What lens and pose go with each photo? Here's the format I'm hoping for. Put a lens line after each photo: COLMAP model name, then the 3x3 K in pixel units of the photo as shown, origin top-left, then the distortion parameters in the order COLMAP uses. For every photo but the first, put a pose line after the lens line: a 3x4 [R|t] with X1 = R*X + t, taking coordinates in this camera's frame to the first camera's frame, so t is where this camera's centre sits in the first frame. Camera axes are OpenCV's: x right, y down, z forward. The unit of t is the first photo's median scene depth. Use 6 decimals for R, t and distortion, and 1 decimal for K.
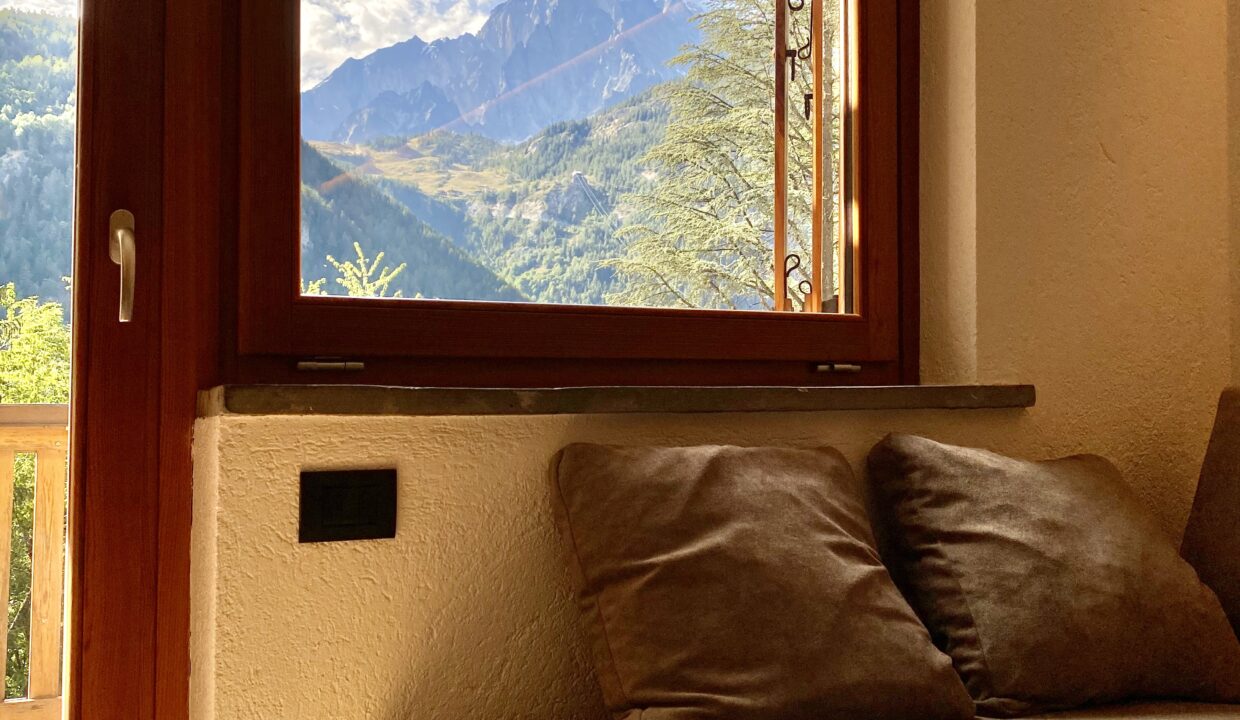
lens RADIAL K [[1253.0, 0, 611.9], [0, 1253.0, 351.8], [0, 0, 1]] dist [0.159968, -0.443911]
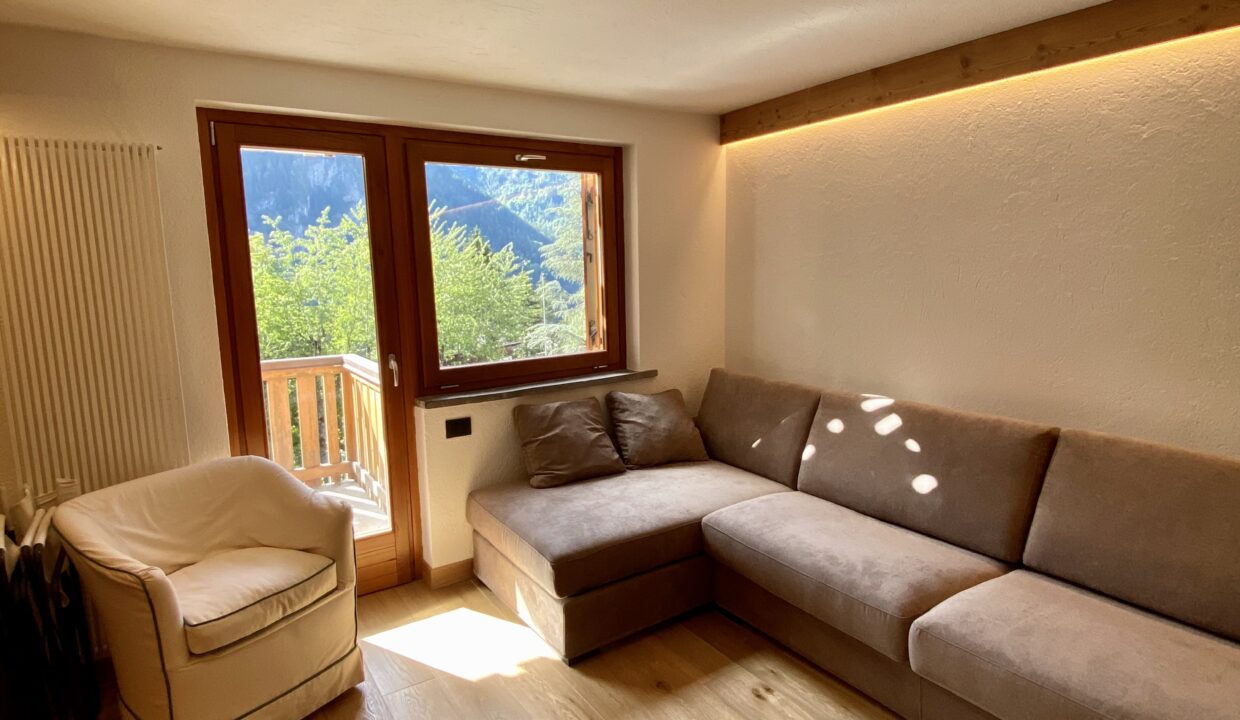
lens RADIAL K [[665.0, 0, 621.6], [0, 665.0, 357.6], [0, 0, 1]] dist [0.076237, -0.082647]
pose [[0.995926, -0.036733, 0.082354, 0.112767], [0.022011, 0.984673, 0.173014, -0.387355], [-0.087447, -0.170496, 0.981470, -0.899001]]
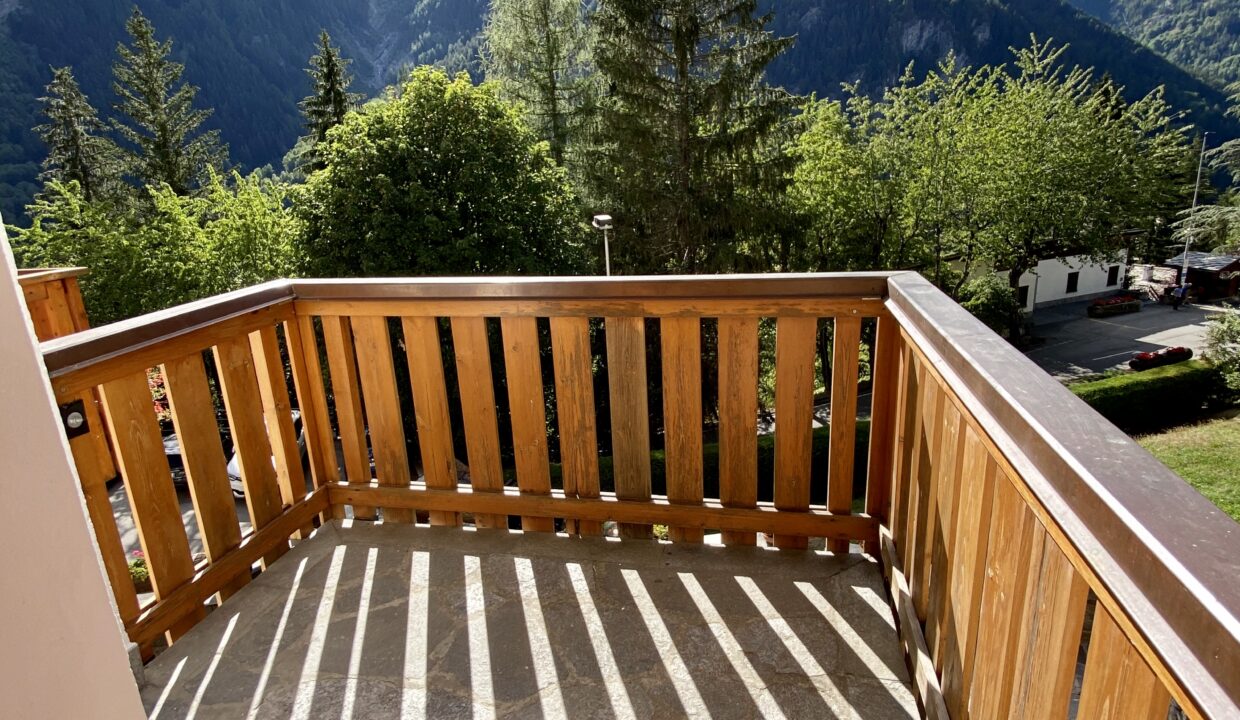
lens RADIAL K [[668.4, 0, 620.0], [0, 668.4, 360.0], [0, 0, 1]] dist [0.031869, -0.031838]
pose [[0.758432, 0.138393, -0.636890, -0.446384], [0.083941, 0.948316, 0.306024, -0.170685], [0.646324, -0.285560, 0.707616, 0.919059]]
